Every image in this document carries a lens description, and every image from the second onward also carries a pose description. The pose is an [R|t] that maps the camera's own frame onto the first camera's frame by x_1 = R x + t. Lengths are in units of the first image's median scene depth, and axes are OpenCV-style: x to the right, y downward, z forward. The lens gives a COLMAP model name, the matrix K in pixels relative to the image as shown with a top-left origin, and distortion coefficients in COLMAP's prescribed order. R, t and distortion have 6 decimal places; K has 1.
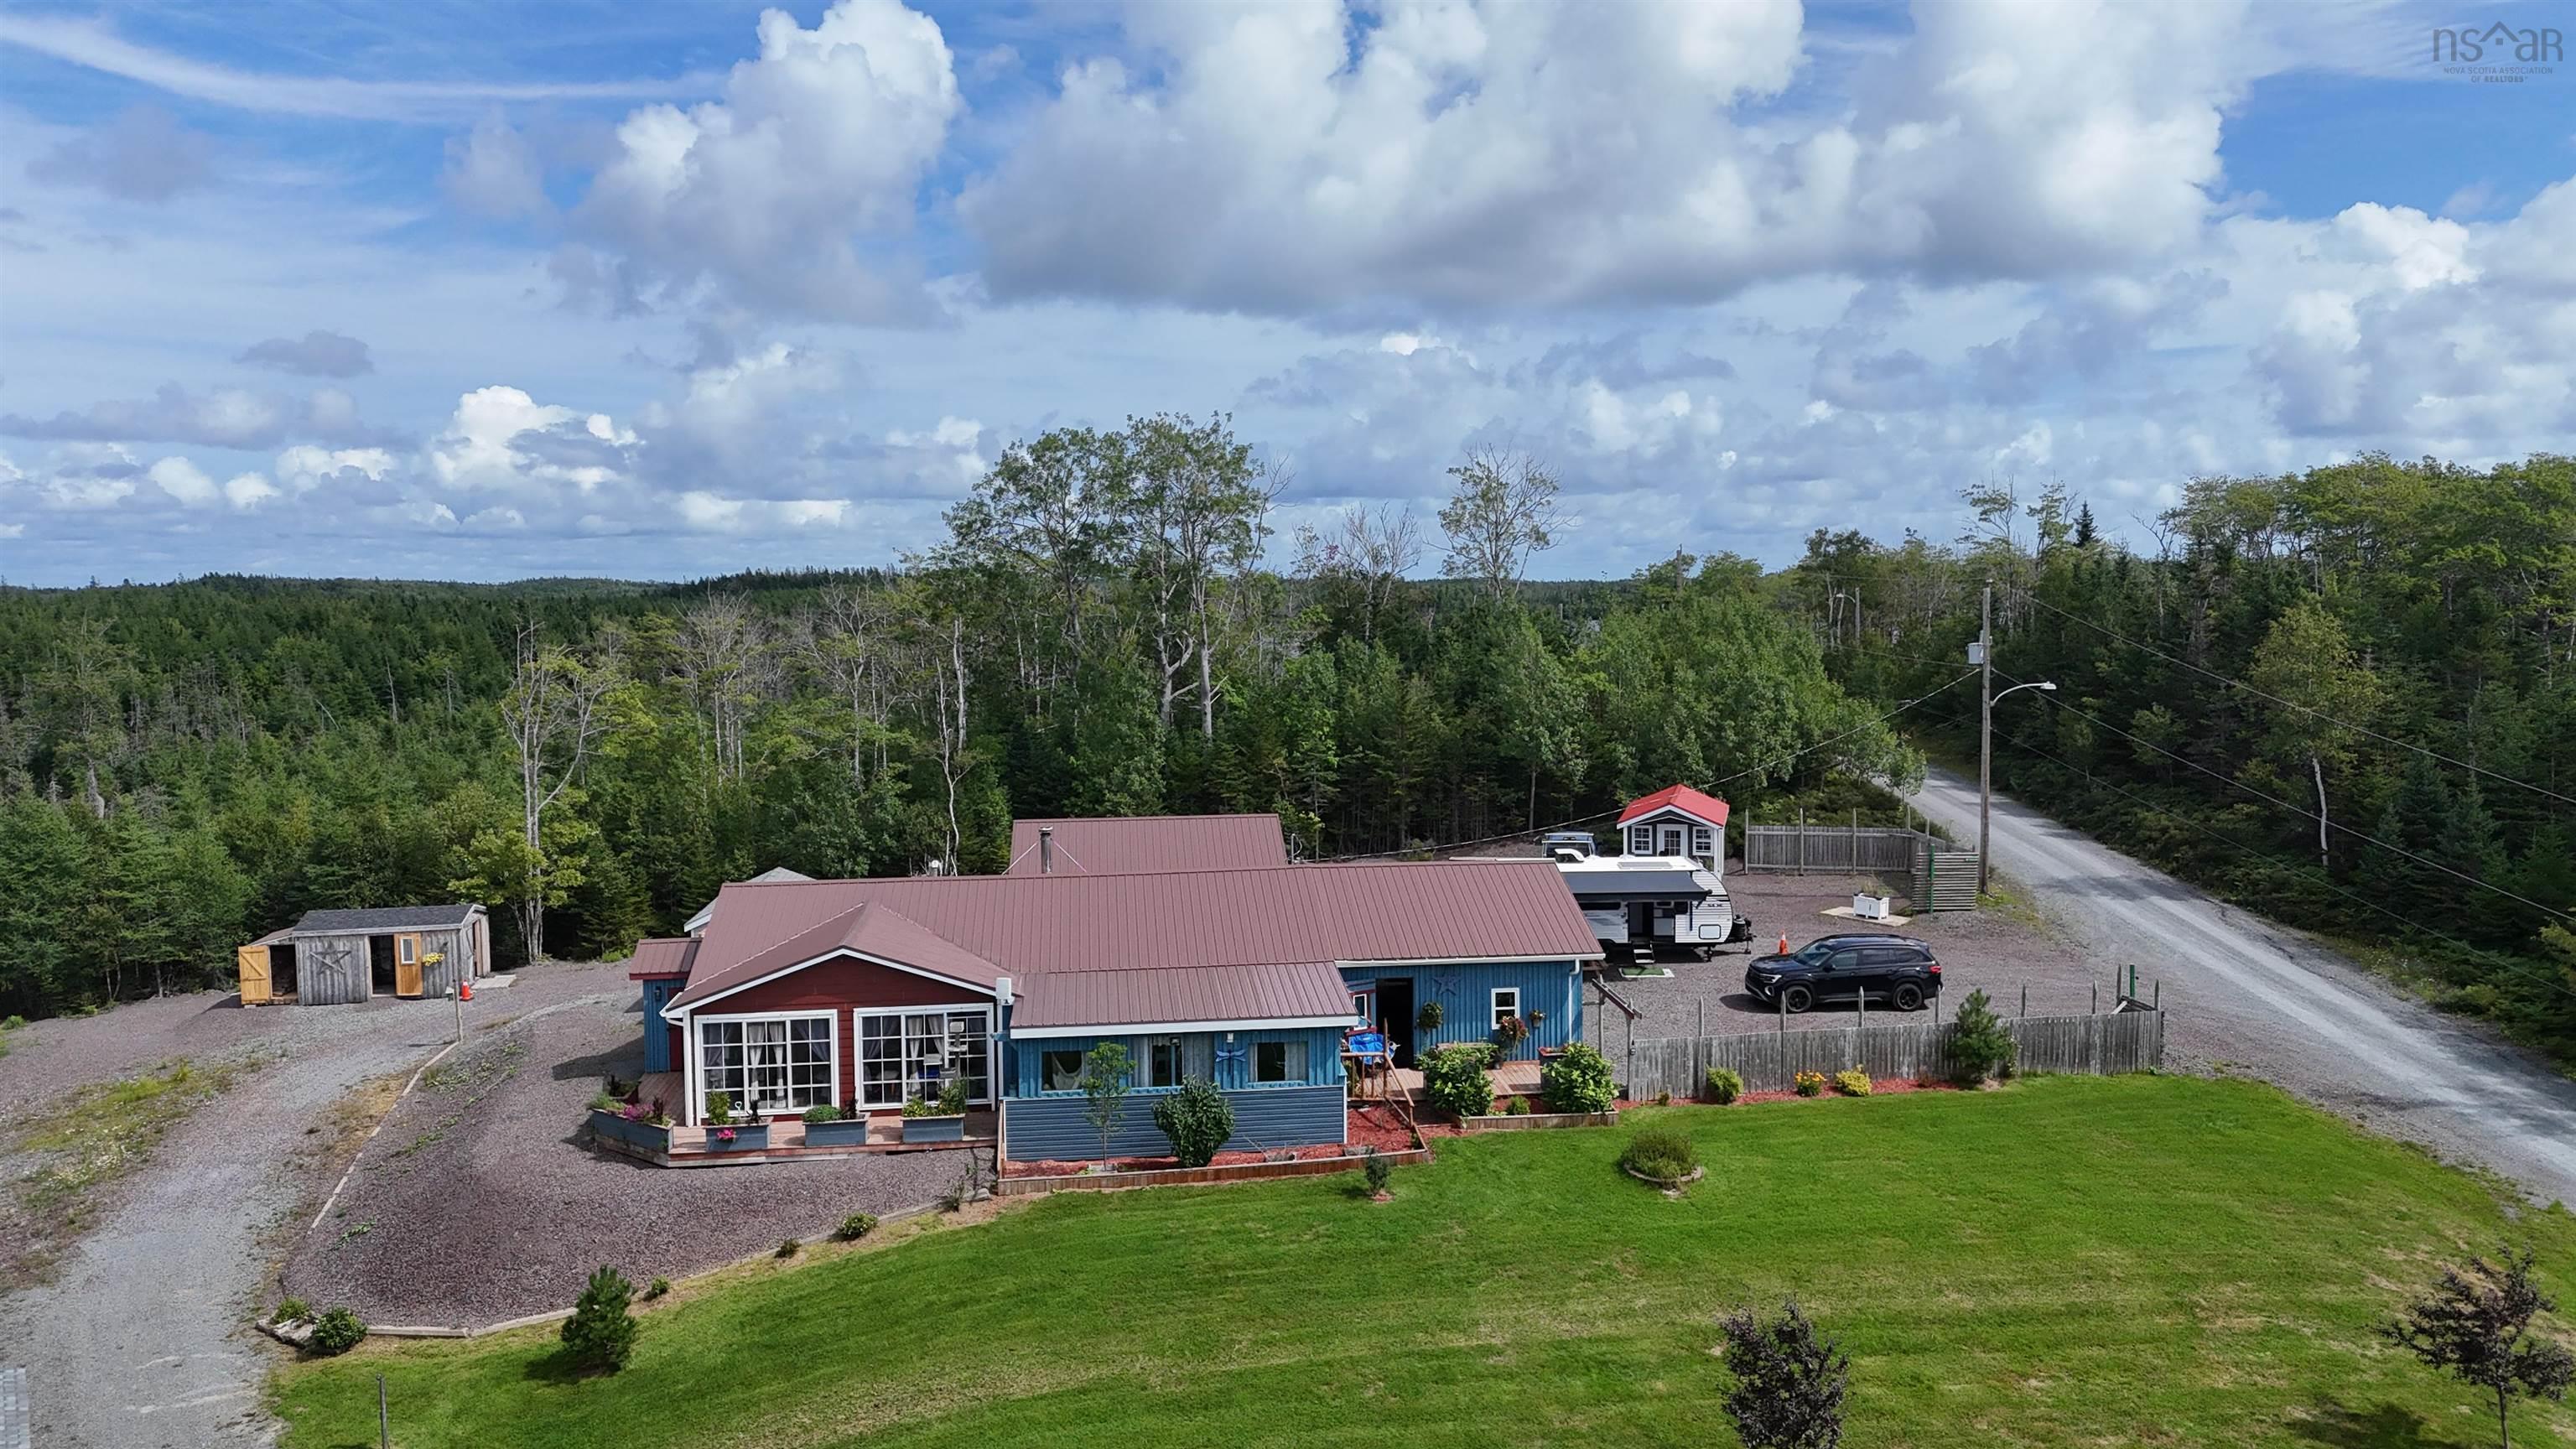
lens RADIAL K [[1887.6, 0, 1299.3], [0, 1887.6, 730.9], [0, 0, 1]] dist [0.072813, -0.063132]
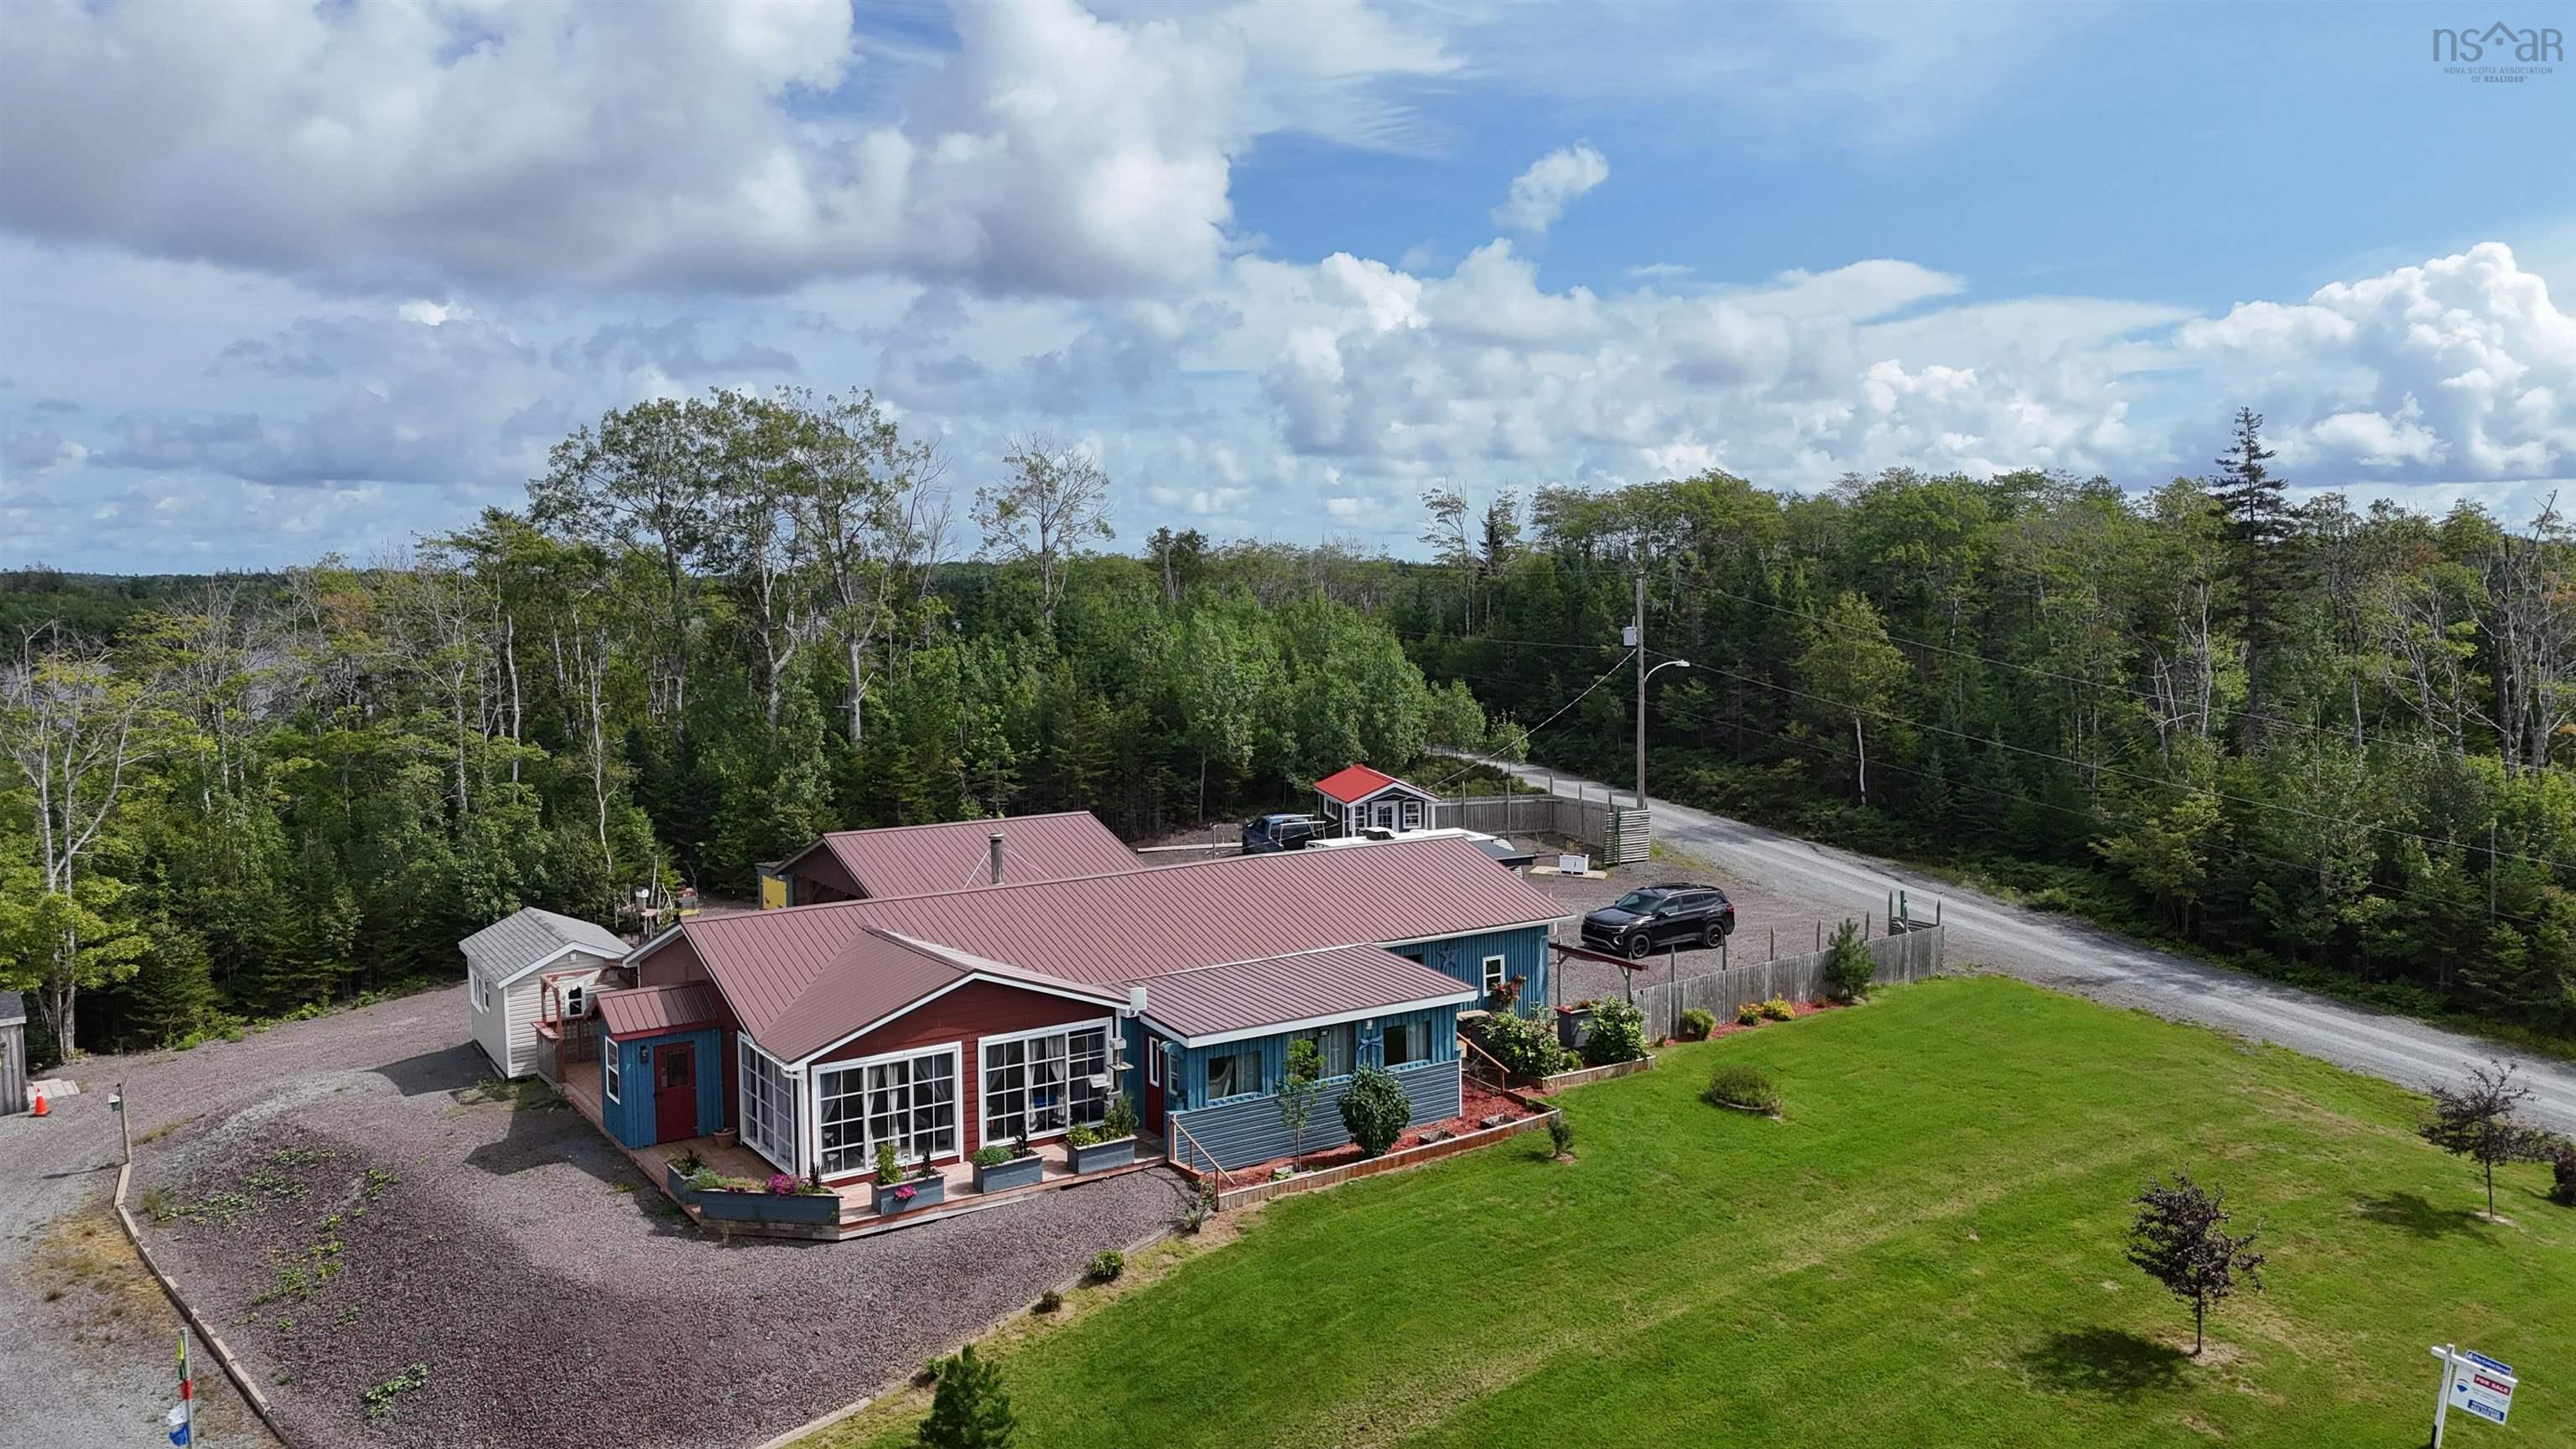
lens RADIAL K [[1887.6, 0, 1301.9], [0, 1887.6, 733.2], [0, 0, 1]] dist [0.072813, -0.063132]
pose [[0.888700, -0.037038, 0.456992, -0.472791], [0.035827, 0.999294, 0.011318, -0.003515], [-0.457088, 0.006314, 0.889399, 0.117288]]
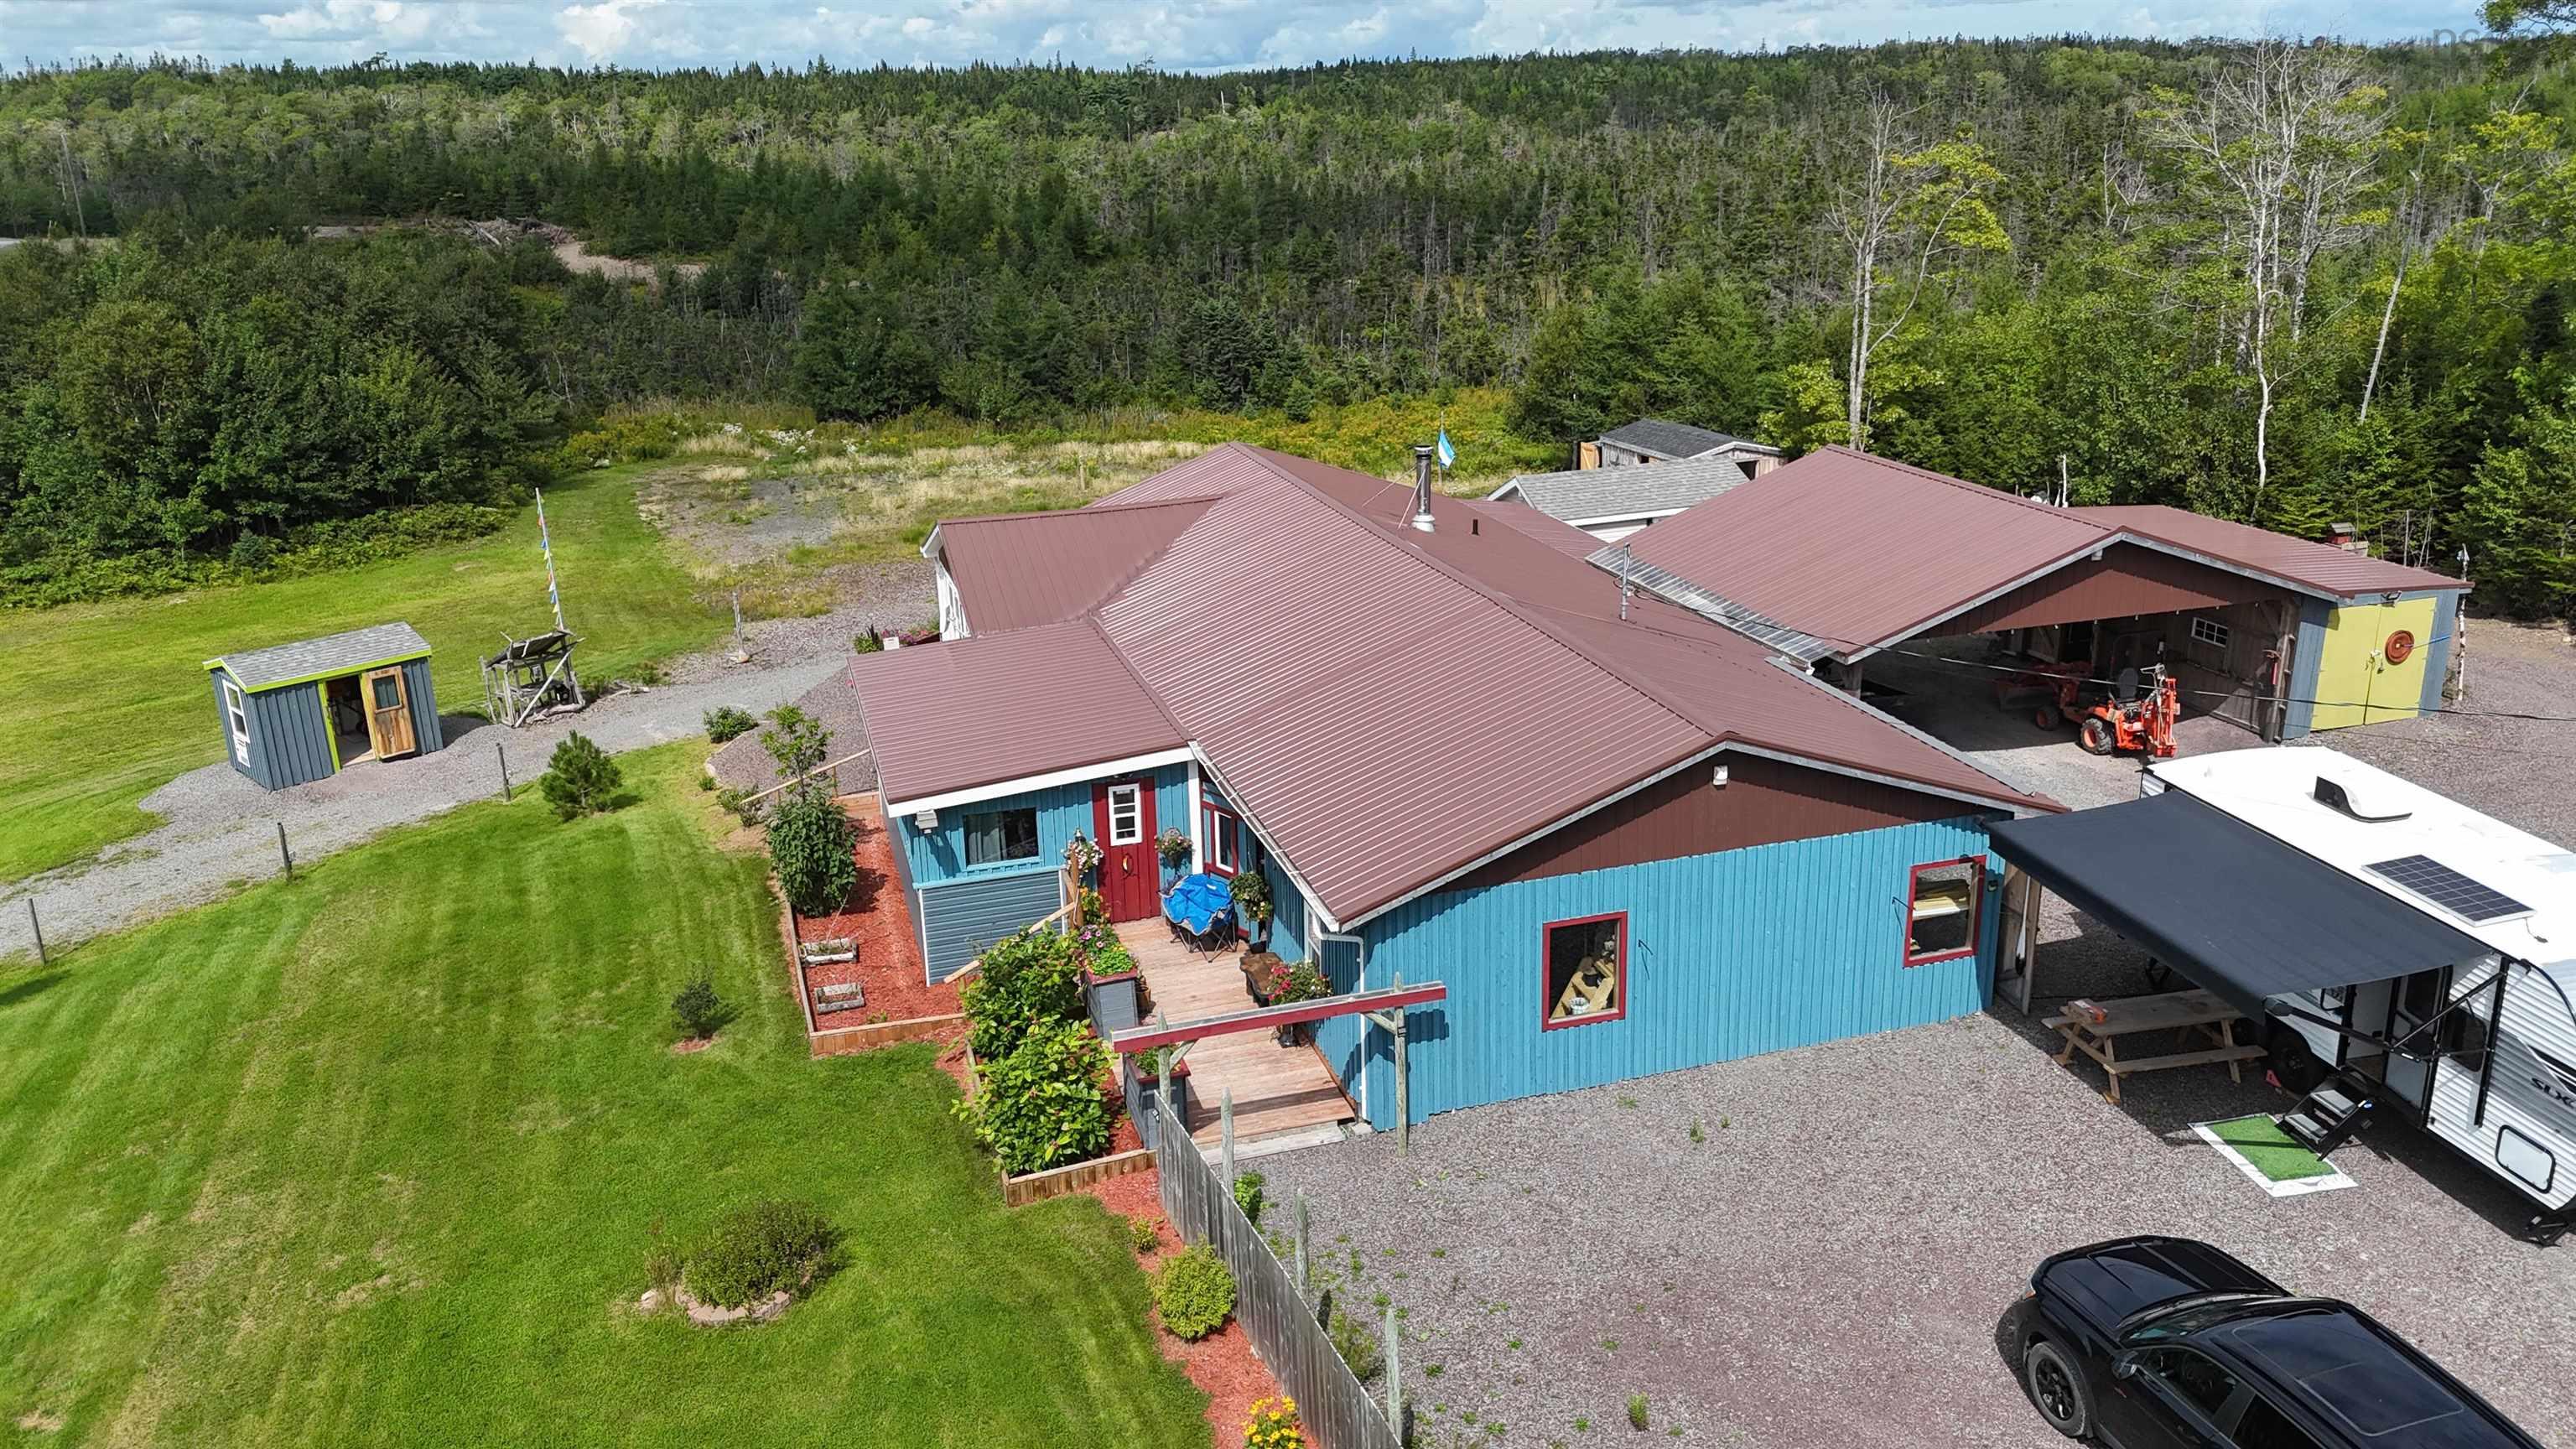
lens RADIAL K [[1887.6, 0, 1302.4], [0, 1887.6, 723.4], [0, 0, 1]] dist [0.072813, -0.063132]
pose [[0.181452, 0.309953, -0.933276, 0.572763], [-0.049568, 0.950707, 0.306105, -0.064928], [0.982150, -0.009282, 0.187872, 0.927382]]
